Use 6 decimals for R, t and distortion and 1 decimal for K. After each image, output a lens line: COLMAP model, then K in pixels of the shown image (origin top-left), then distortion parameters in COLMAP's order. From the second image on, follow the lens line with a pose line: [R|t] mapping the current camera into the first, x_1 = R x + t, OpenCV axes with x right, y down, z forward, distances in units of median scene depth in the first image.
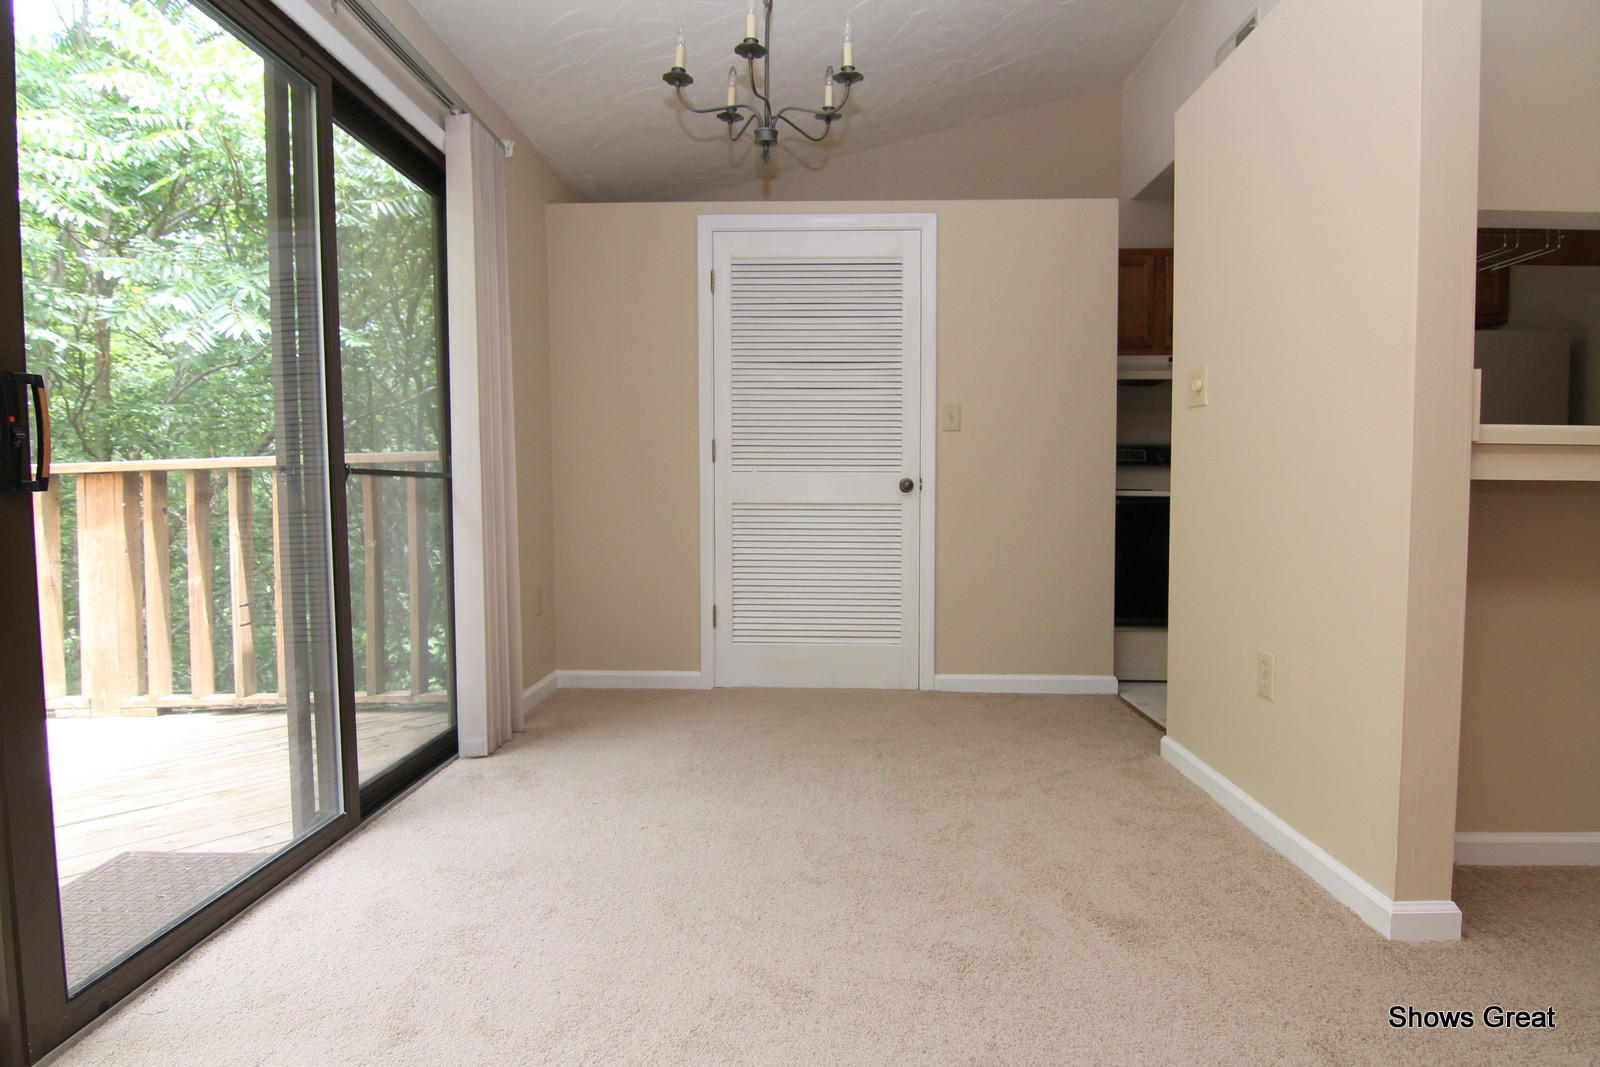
lens RADIAL K [[833.4, 0, 800.0], [0, 833.4, 533.5], [0, 0, 1]] dist [-0.003089, -0.000167]
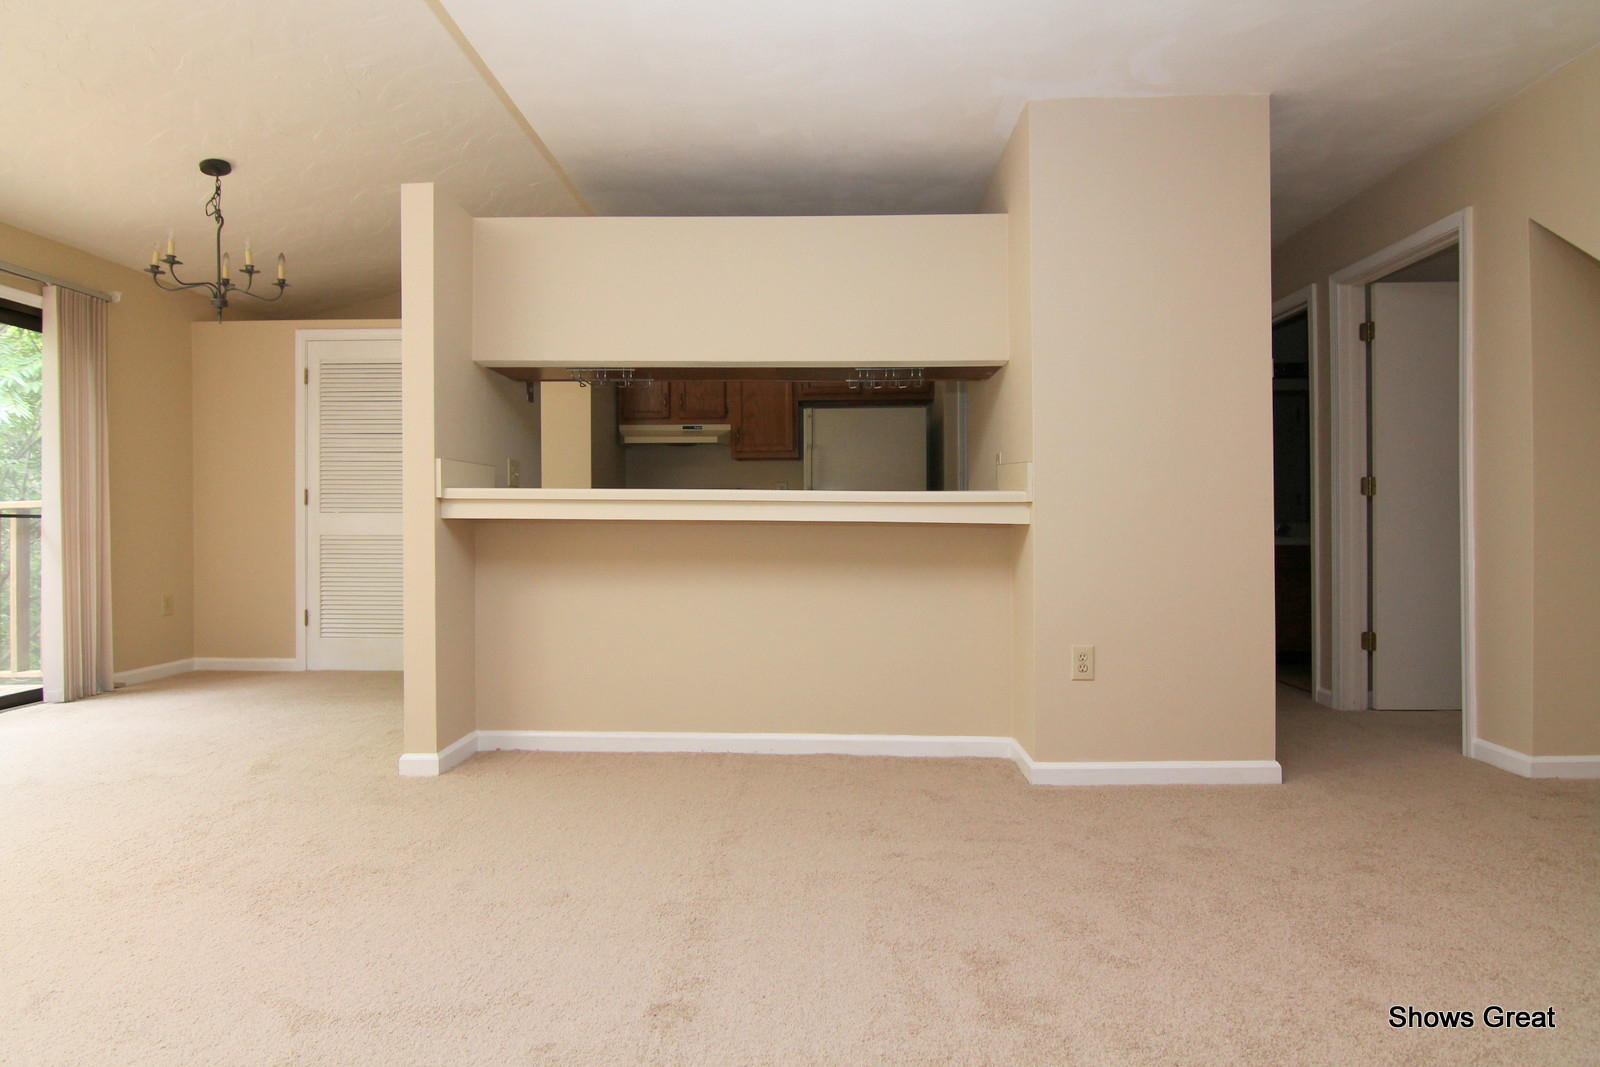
lens RADIAL K [[850.8, 0, 793.7], [0, 850.8, 523.3], [0, 0, 1]] dist [0.002191, -0.016907]
pose [[0.999765, -0.003865, -0.021330, 0.975330], [0.002695, 0.998503, -0.054622, 0.030883], [0.021510, 0.054552, 0.998279, -0.510205]]
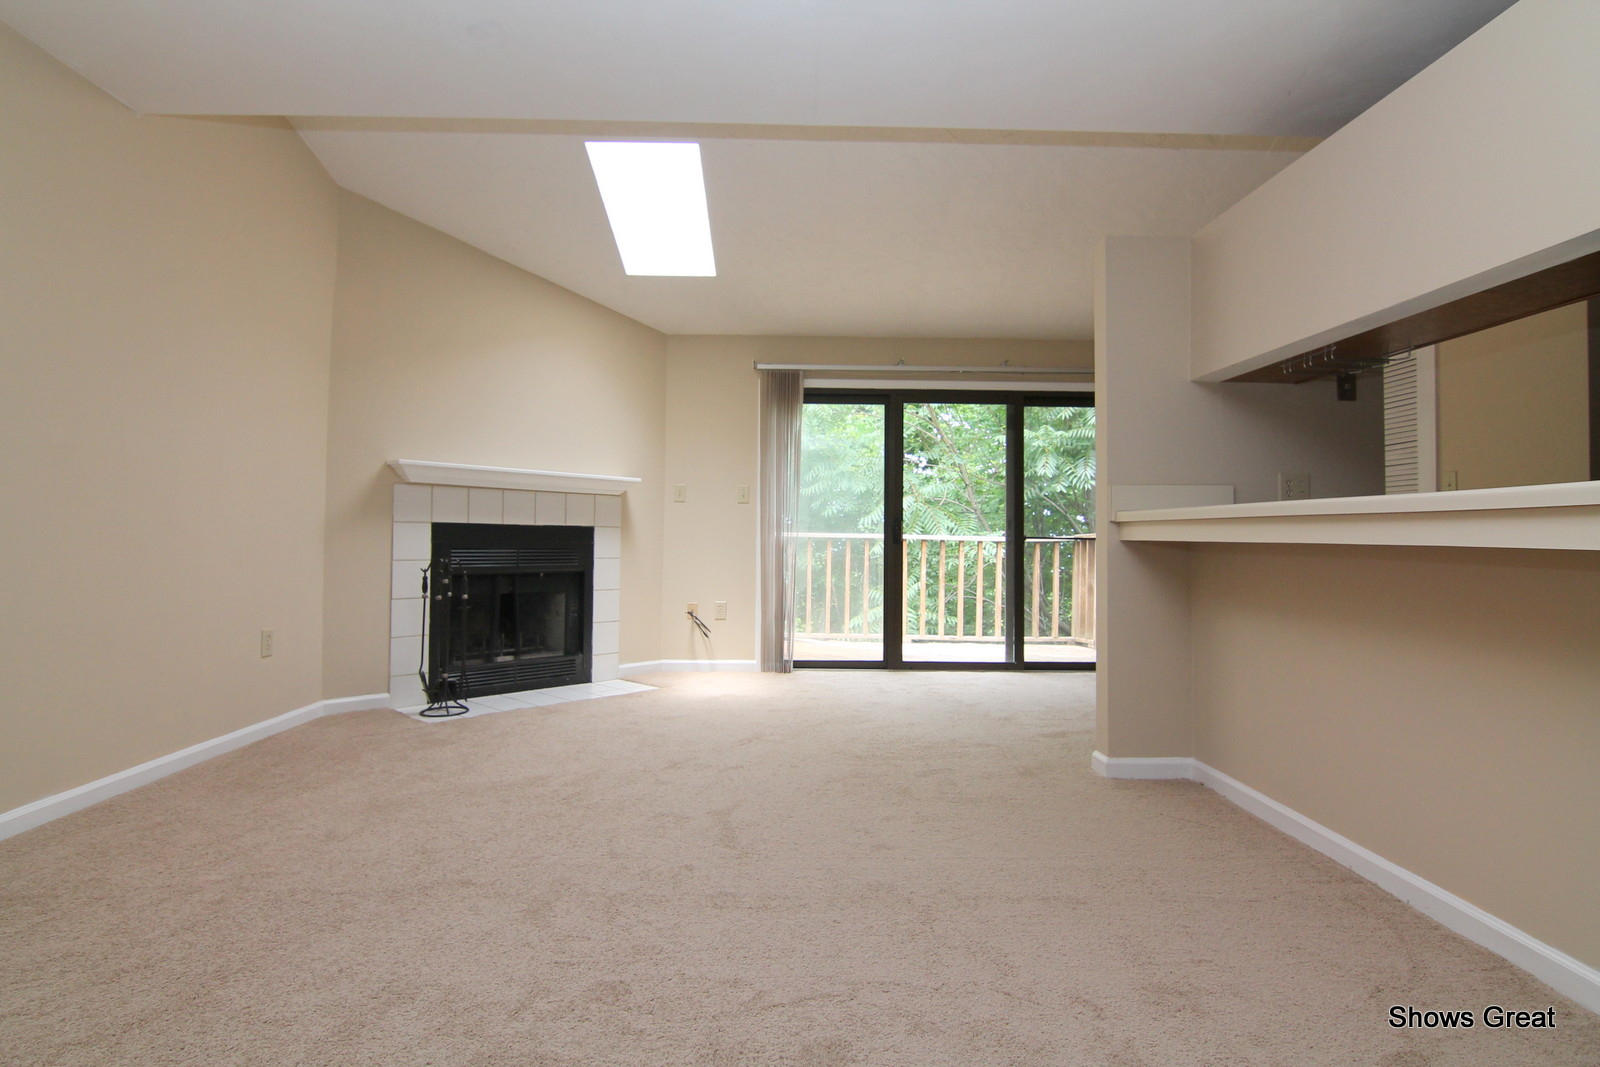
lens RADIAL K [[861.4, 0, 790.6], [0, 861.4, 523.7], [0, 0, 1]] dist [0.005669, -0.016517]
pose [[0.053881, -0.020821, -0.998330, 1.682412], [-0.062596, 0.997746, -0.024188, -0.003862], [0.996583, 0.063795, 0.052457, 0.077085]]
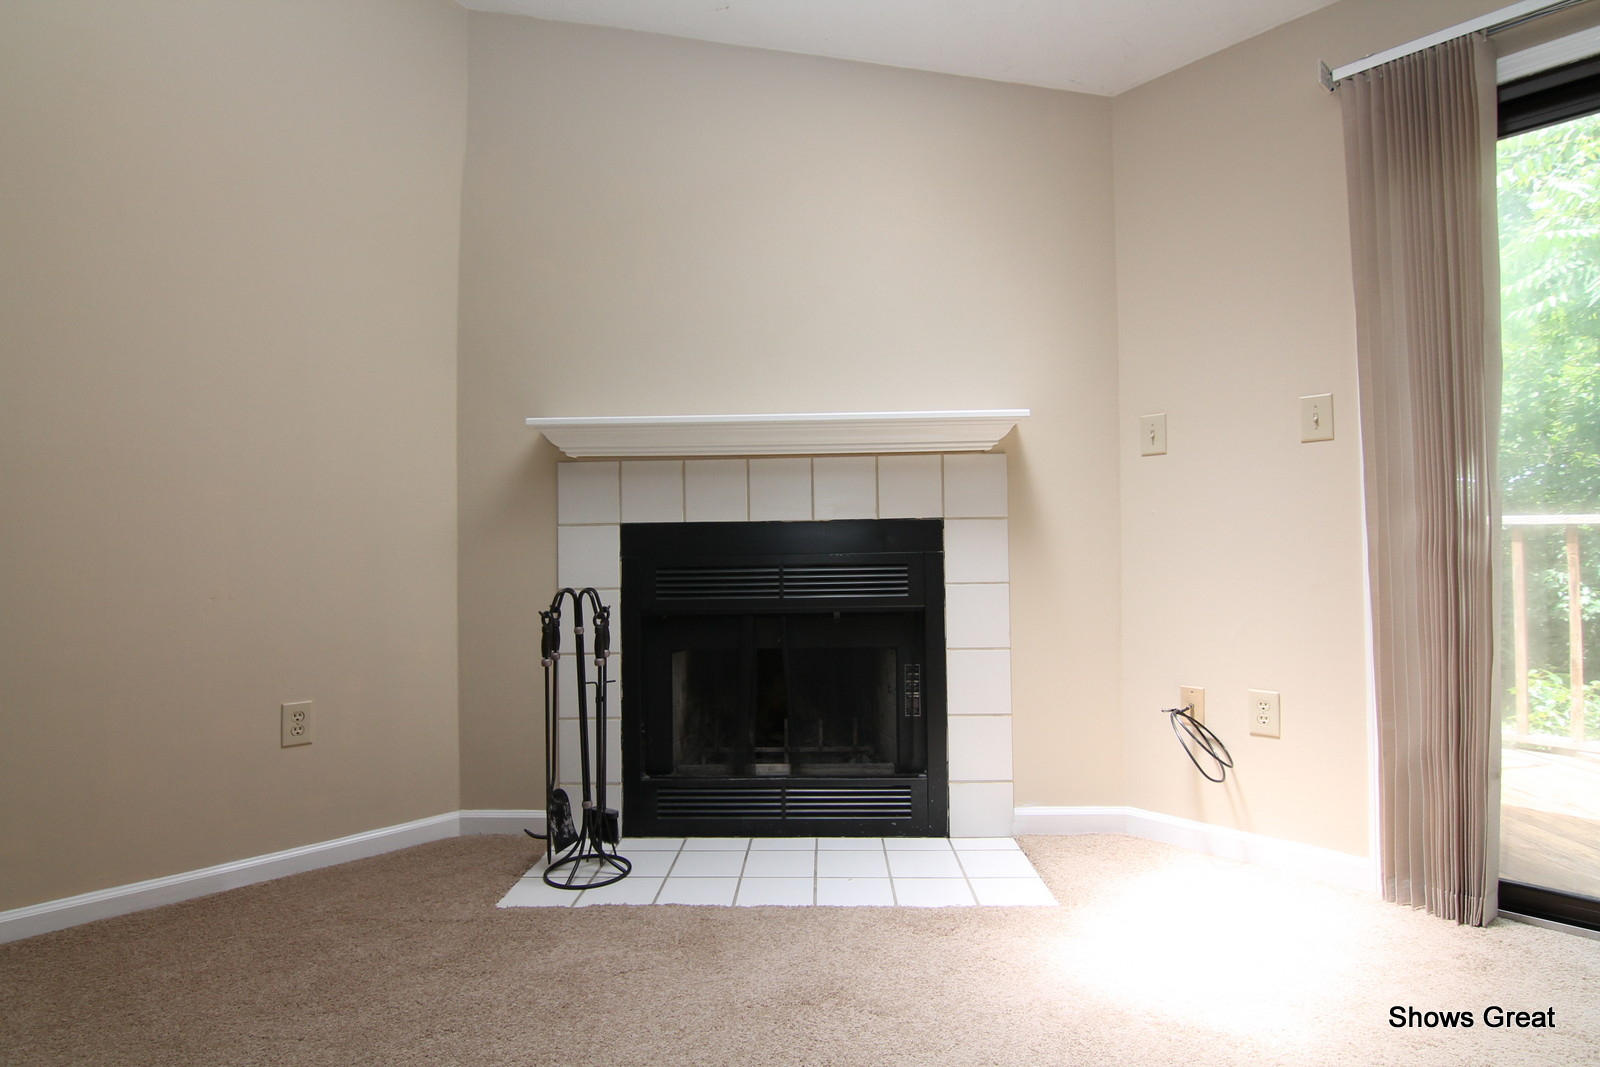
lens RADIAL K [[861.4, 0, 790.6], [0, 861.4, 523.7], [0, 0, 1]] dist [0.005669, -0.016517]
pose [[-0.714011, -0.003514, -0.700126, 0.507735], [-0.019931, 0.999684, 0.015309, -0.022181], [0.699851, 0.024885, -0.713855, 0.302355]]
